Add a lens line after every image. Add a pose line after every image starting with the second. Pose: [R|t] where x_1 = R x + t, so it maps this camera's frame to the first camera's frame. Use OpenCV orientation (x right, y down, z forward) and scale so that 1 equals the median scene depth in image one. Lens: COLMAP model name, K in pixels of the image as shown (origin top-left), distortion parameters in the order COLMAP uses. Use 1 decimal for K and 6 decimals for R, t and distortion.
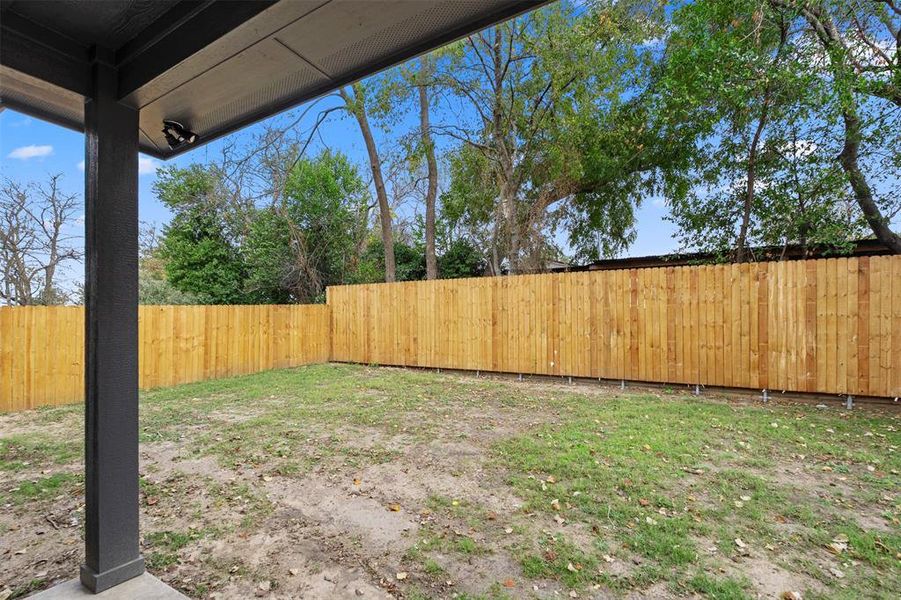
lens RADIAL K [[404.0, 0, 450.1], [0, 404.0, 334.2], [0, 0, 1]] dist [-0.002459, -0.000269]
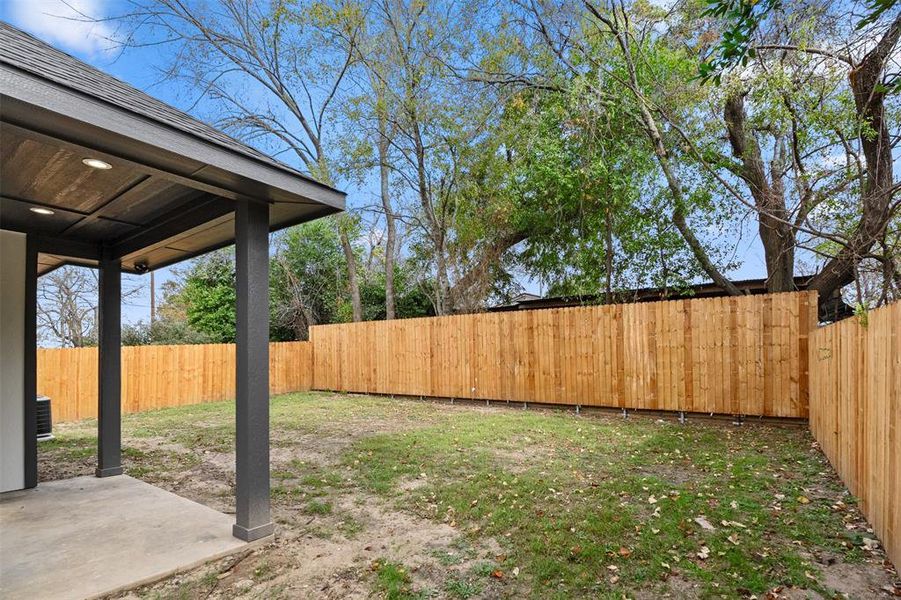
lens RADIAL K [[440.9, 0, 450.9], [0, 440.9, 359.3], [0, 0, 1]] dist [0.001386, 0.000135]
pose [[0.993989, -0.009774, -0.109040, 0.353519], [0.007622, 0.999768, -0.020129, 0.010760], [0.109212, 0.019177, 0.993833, -0.330681]]
